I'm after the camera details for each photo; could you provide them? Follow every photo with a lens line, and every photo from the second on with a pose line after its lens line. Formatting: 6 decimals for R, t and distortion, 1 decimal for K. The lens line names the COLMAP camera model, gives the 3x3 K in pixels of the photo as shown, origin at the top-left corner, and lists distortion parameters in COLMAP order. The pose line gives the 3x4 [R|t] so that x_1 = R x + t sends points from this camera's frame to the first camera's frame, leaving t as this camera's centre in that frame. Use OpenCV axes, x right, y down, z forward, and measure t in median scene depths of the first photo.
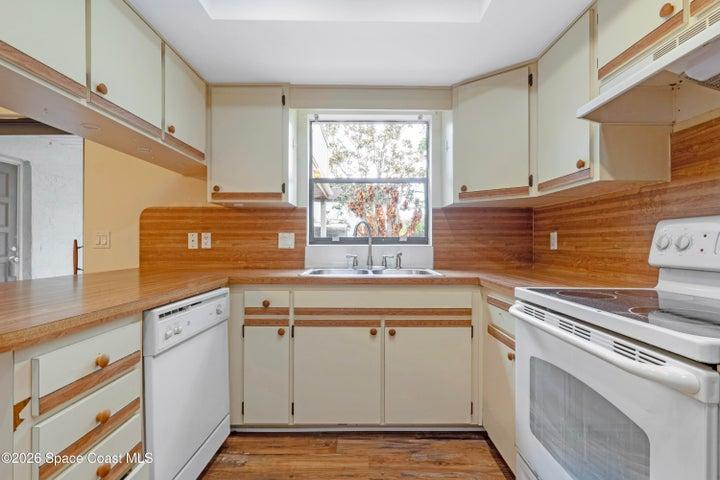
lens RADIAL K [[335.6, 0, 364.3], [0, 335.6, 243.4], [0, 0, 1]] dist [-0.001029, -0.000003]
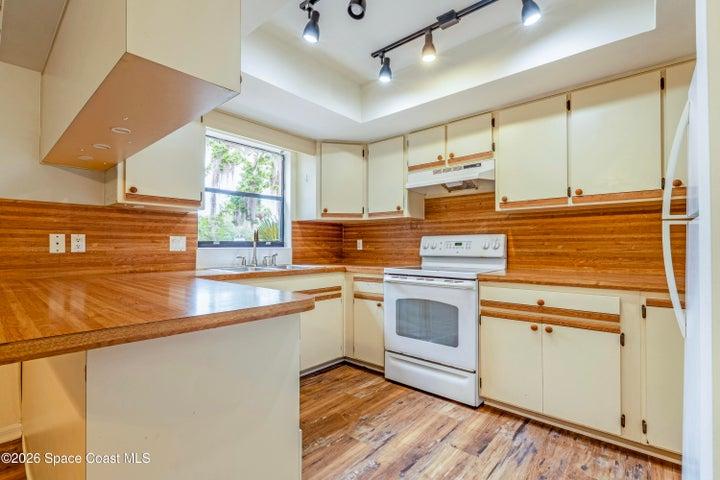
lens RADIAL K [[335.6, 0, 364.3], [0, 335.6, 243.4], [0, 0, 1]] dist [-0.001029, -0.000003]
pose [[0.657773, 0.006119, 0.753192, -0.654092], [0.002134, 0.999948, -0.009988, 0.002431], [-0.753213, 0.008178, 0.657725, -0.127084]]
